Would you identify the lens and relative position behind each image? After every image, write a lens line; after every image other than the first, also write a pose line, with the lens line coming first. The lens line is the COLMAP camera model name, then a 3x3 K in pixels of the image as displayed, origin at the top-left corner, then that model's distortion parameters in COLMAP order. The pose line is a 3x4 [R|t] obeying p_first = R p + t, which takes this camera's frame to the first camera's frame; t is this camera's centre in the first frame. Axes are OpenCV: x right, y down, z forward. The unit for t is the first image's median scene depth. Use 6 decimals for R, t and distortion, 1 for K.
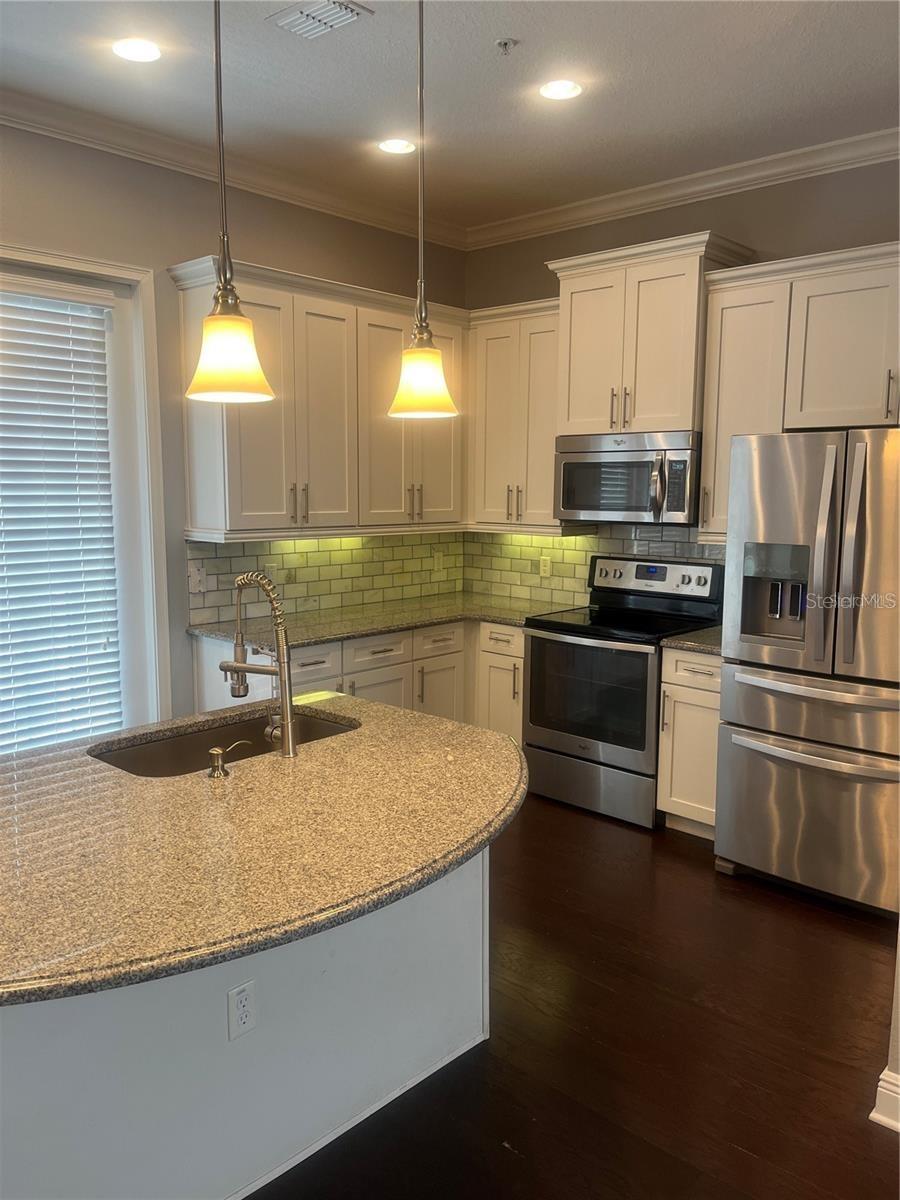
lens RADIAL K [[909.7, 0, 446.0], [0, 909.7, 602.6], [0, 0, 1]] dist [0.040652, -0.044530]
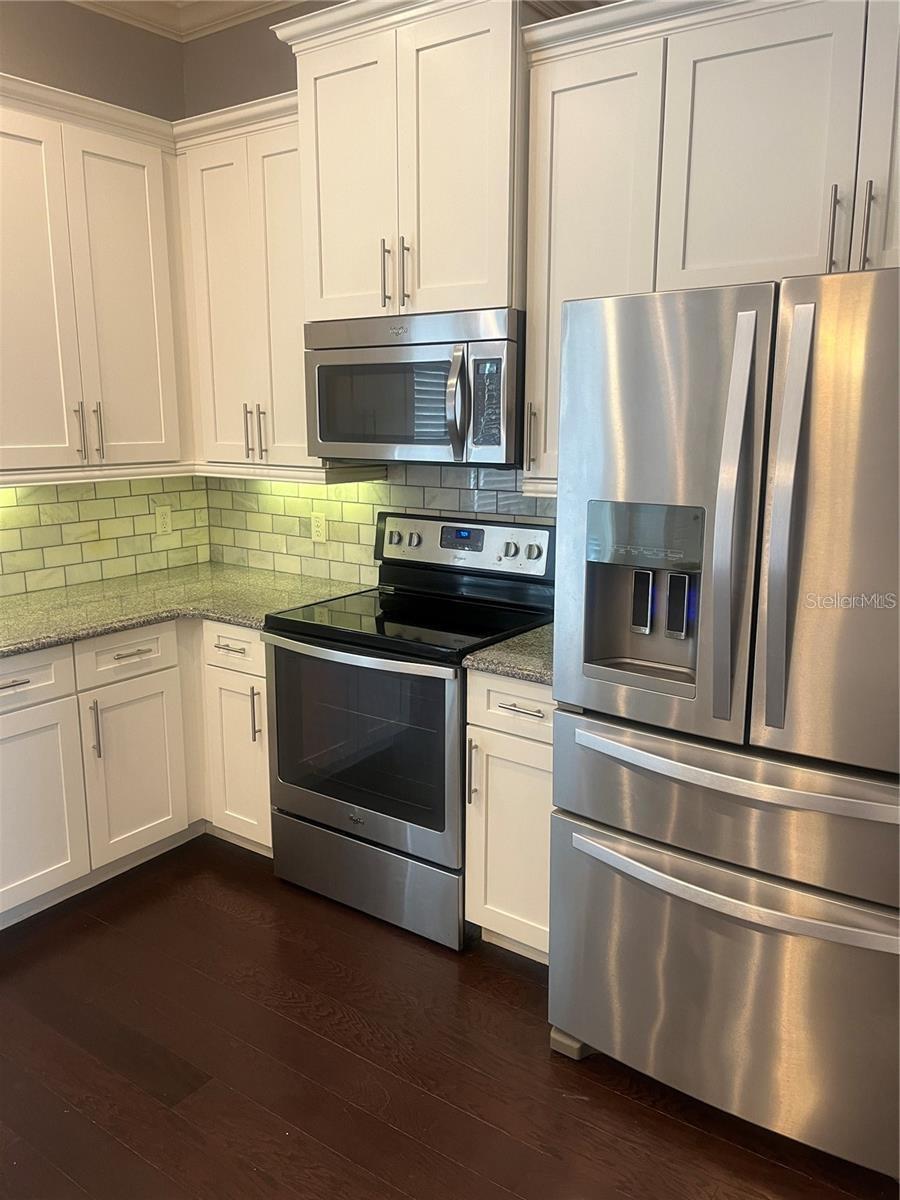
lens RADIAL K [[909.7, 0, 451.6], [0, 909.7, 600.0], [0, 0, 1]] dist [0.040652, -0.044530]
pose [[0.989659, -0.031693, 0.139895, 0.136317], [0.022014, 0.997290, 0.070202, -0.037888], [-0.141741, -0.066396, 0.987675, 0.382082]]
